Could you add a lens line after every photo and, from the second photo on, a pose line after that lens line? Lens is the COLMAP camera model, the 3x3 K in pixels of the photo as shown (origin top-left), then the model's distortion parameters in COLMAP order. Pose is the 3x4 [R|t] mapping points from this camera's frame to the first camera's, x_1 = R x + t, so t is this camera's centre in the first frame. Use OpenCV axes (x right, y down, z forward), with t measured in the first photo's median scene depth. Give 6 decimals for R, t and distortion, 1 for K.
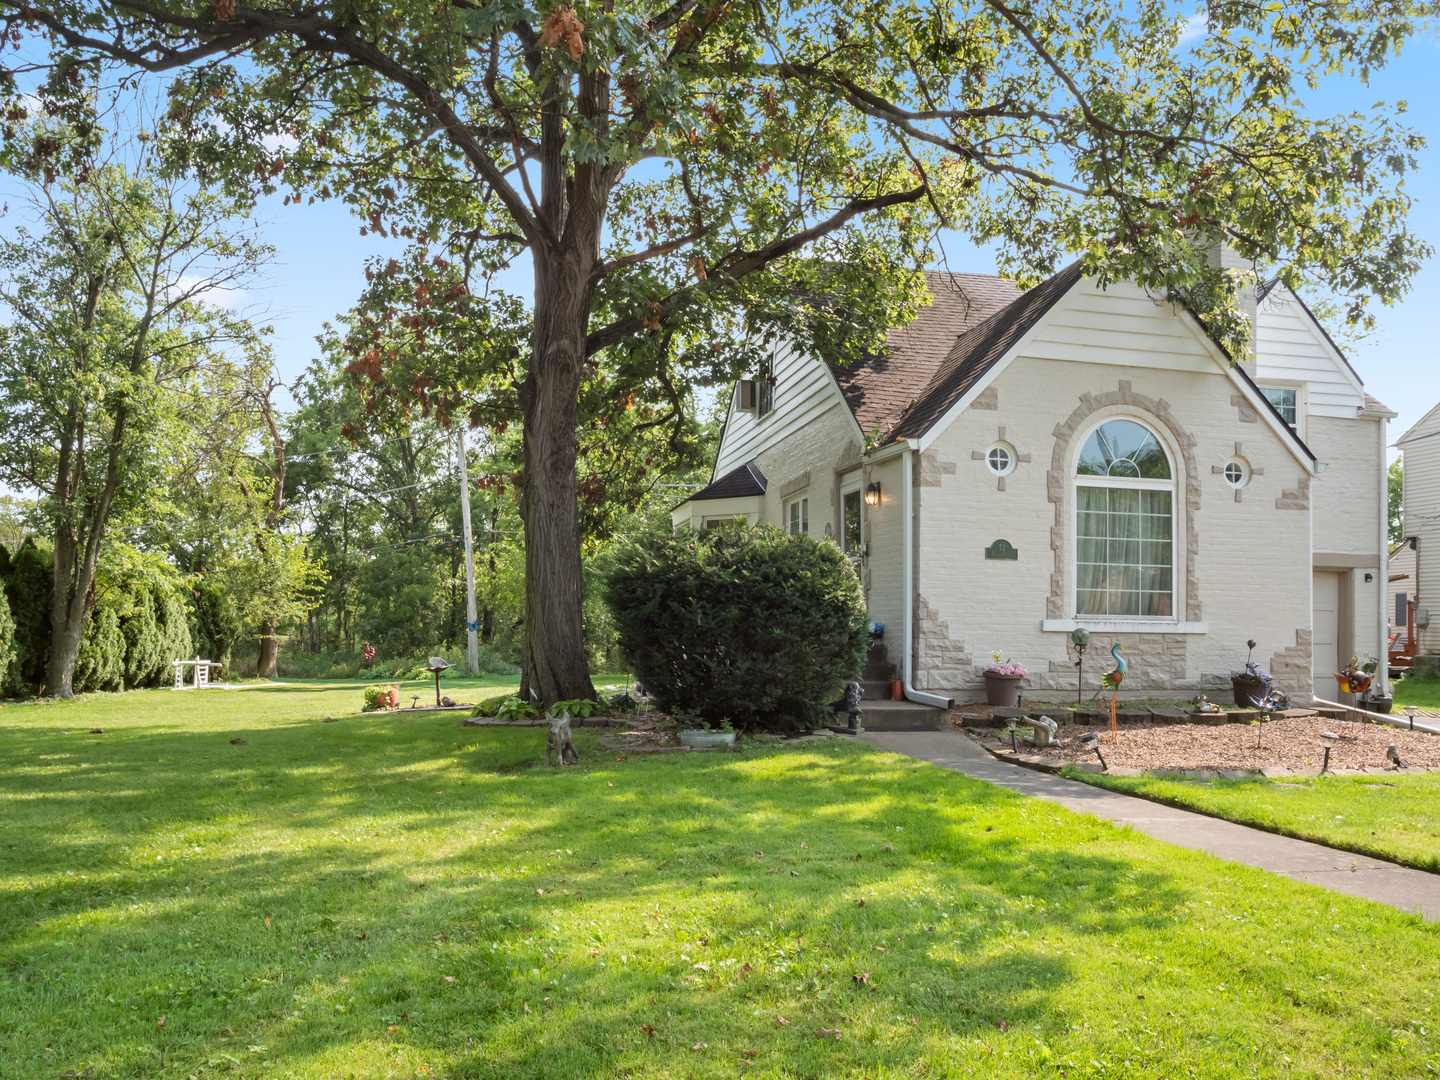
lens RADIAL K [[1099.1, 0, 721.5], [0, 1099.1, 542.2], [0, 0, 1]] dist [-0.034282, 0.002849]
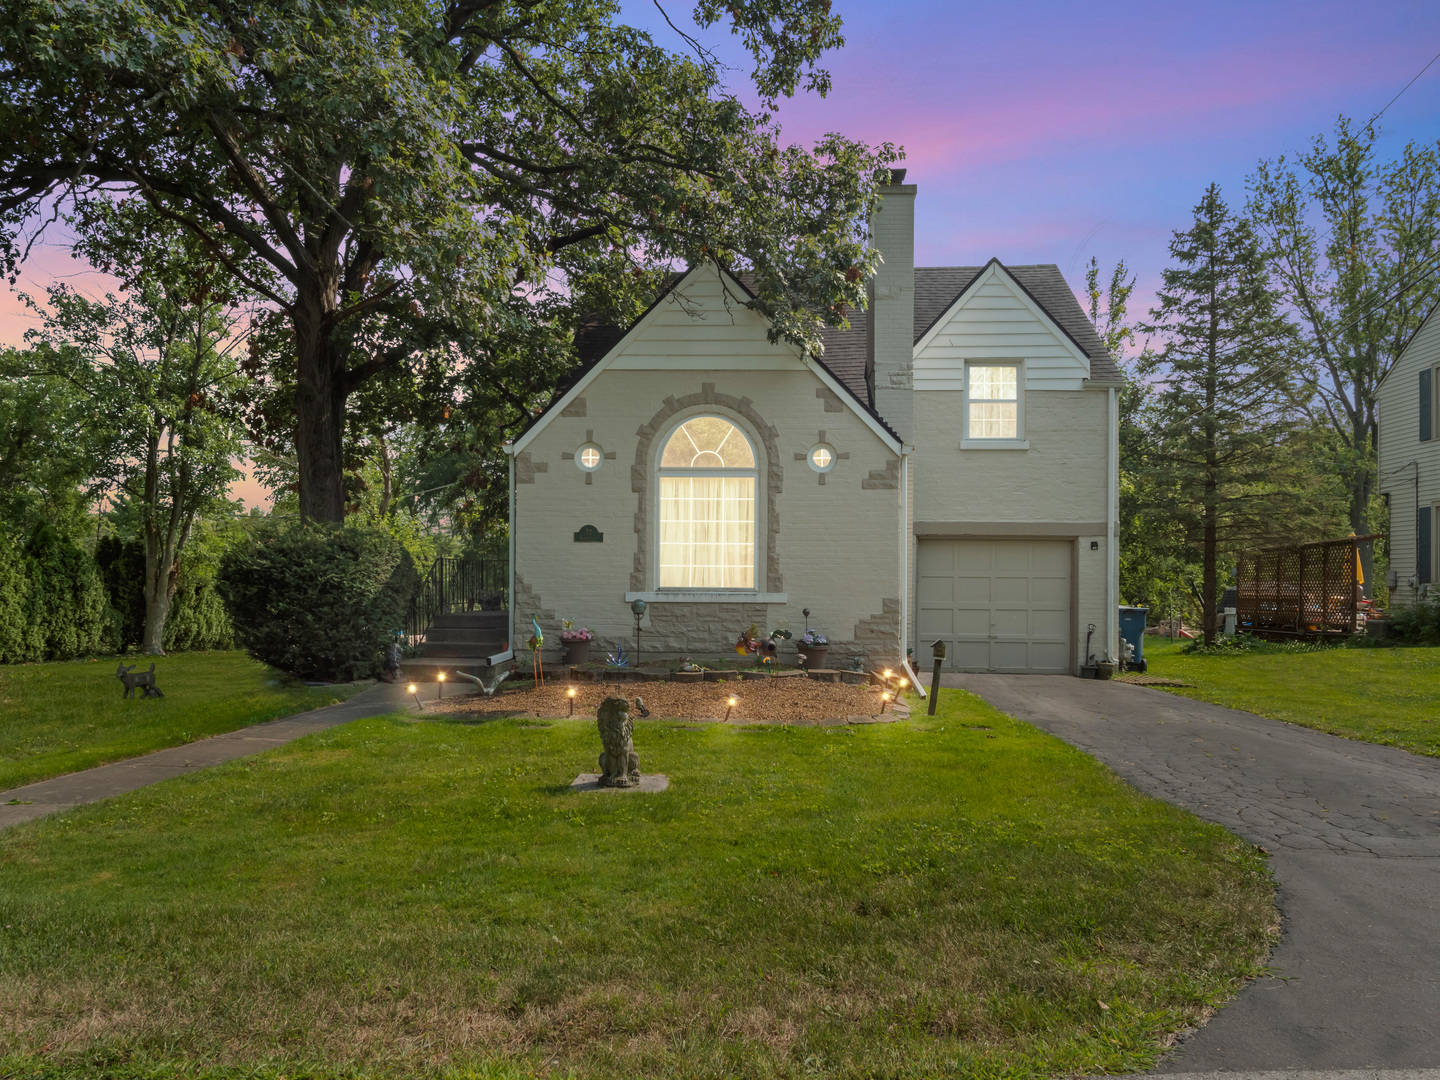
lens RADIAL K [[1099.1, 0, 721.4], [0, 1099.1, 540.4], [0, 0, 1]] dist [-0.034282, 0.002849]
pose [[0.964169, -0.020641, -0.264486, 0.662668], [0.029169, 0.999172, 0.028355, -0.014594], [0.263682, -0.035054, 0.963972, -0.104653]]
